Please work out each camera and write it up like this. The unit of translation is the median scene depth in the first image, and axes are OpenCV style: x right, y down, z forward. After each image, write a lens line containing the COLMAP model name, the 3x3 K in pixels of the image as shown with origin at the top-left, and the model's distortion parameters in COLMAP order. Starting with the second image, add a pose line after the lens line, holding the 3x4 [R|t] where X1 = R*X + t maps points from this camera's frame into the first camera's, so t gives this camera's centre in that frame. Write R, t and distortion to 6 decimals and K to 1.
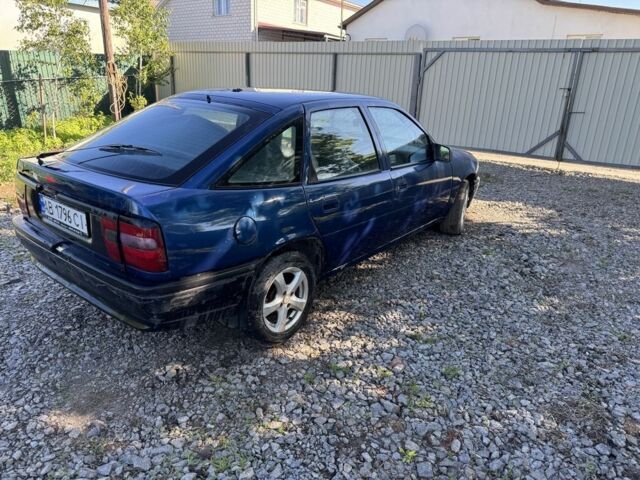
lens RADIAL K [[434.3, 0, 320.0], [0, 434.3, 240.0], [0, 0, 1]] dist [0.029554, -0.030819]
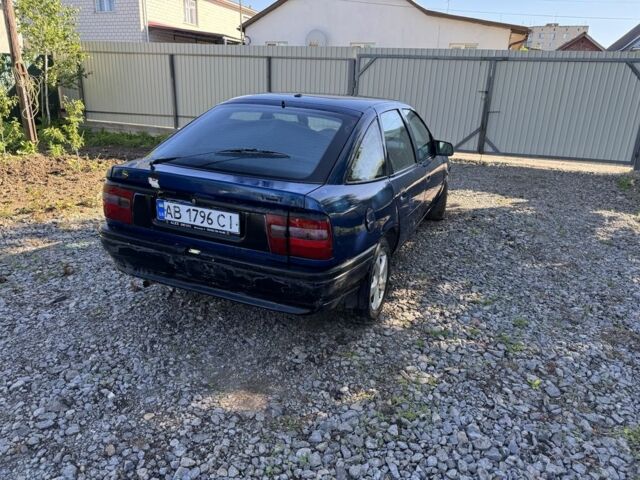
lens RADIAL K [[434.3, 0, 320.0], [0, 434.3, 240.0], [0, 0, 1]] dist [0.029554, -0.030819]
pose [[0.966980, -0.084057, 0.240591, -0.181127], [0.084927, 0.996364, 0.006769, 0.004206], [-0.240285, 0.013887, 0.970603, -0.023265]]
